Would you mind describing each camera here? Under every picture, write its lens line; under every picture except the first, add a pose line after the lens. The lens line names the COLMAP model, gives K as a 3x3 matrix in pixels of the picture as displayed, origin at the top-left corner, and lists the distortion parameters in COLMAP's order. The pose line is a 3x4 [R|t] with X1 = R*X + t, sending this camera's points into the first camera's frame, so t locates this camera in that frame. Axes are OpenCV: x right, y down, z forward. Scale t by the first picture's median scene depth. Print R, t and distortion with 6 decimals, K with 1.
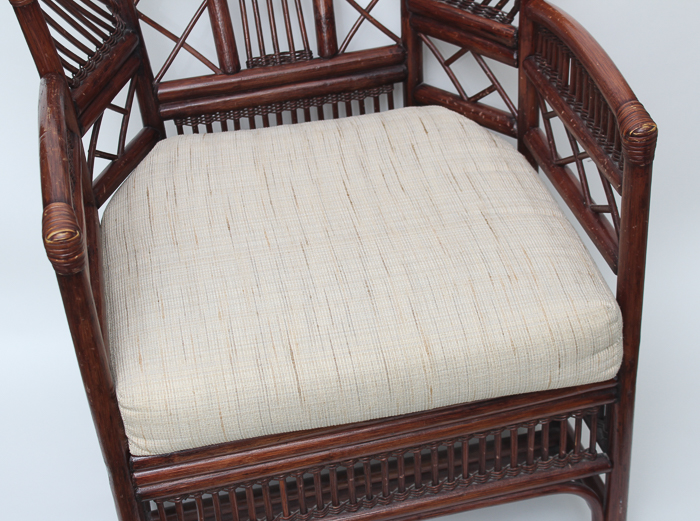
lens RADIAL K [[1294.5, 0, 350.0], [0, 1294.5, 260.5], [0, 0, 1]] dist [-0.022299, 0.044985]
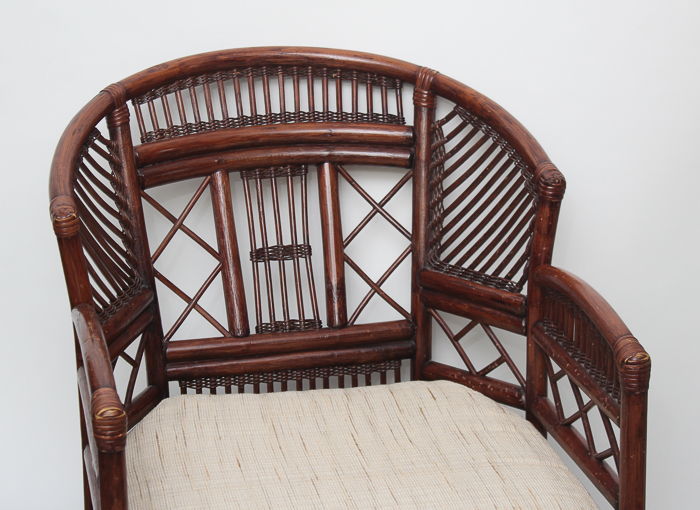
lens RADIAL K [[1775.5, 0, 328.2], [0, 1775.5, 187.7], [0, 0, 1]] dist [0.009527, 0.059634]
pose [[0.998879, 0.047313, 0.001705, -0.035311], [-0.044209, 0.945028, -0.323987, 0.208433], [-0.016940, 0.323549, 0.946060, -0.372728]]
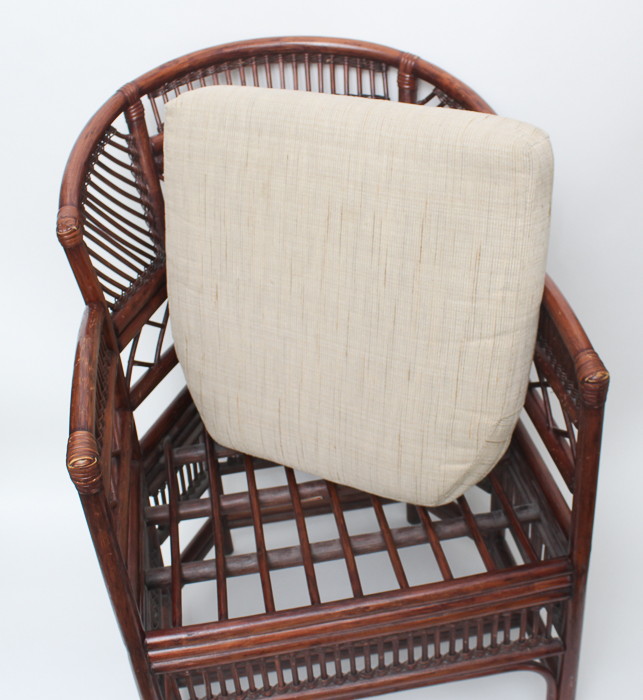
lens RADIAL K [[1019.8, 0, 333.5], [0, 1019.8, 348.8], [0, 0, 1]] dist [-0.142587, 0.060082]
pose [[0.998541, 0.028605, -0.045804, 0.028248], [-0.030299, 0.998866, -0.036730, -0.068908], [0.044702, 0.038065, 0.998275, 0.082237]]
